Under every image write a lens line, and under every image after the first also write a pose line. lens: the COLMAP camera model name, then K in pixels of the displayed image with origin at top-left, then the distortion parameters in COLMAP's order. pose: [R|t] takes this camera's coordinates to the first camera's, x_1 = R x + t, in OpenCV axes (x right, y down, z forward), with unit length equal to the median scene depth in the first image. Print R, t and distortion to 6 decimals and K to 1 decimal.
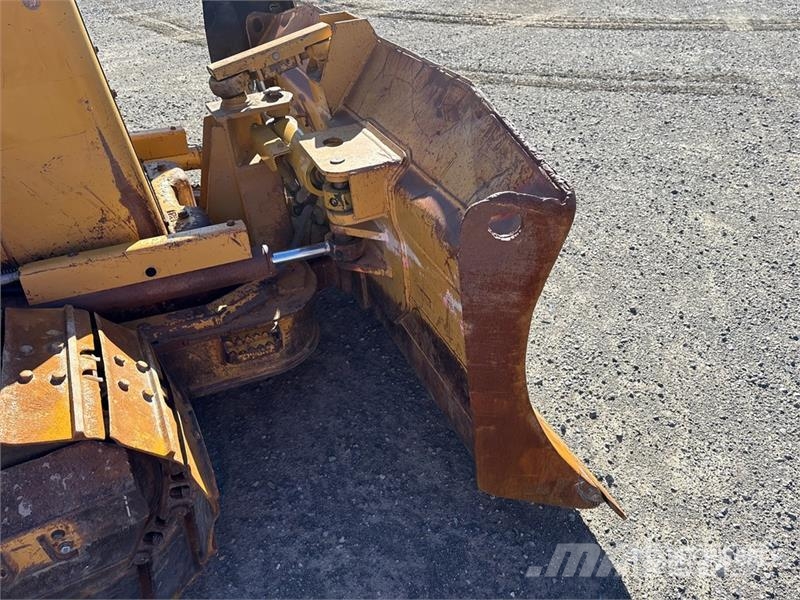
lens RADIAL K [[604.7, 0, 410.8], [0, 604.7, 286.0], [0, 0, 1]] dist [0.019277, -0.005420]
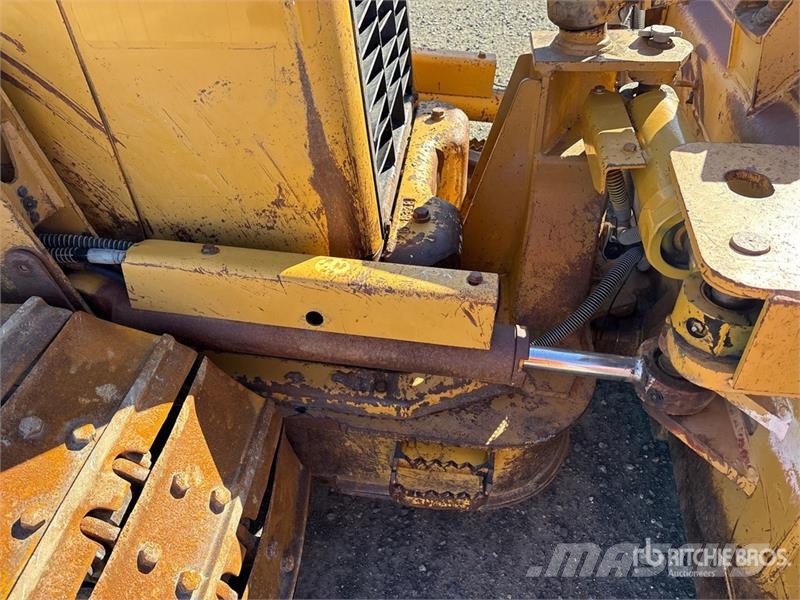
lens RADIAL K [[610.2, 0, 405.5], [0, 610.2, 304.8], [0, 0, 1]] dist [0.040987, -0.041565]
pose [[0.833758, 0.387687, -0.393125, -0.116498], [-0.330723, 0.920820, 0.206670, -0.152650], [0.442120, -0.042297, 0.895958, 0.444822]]
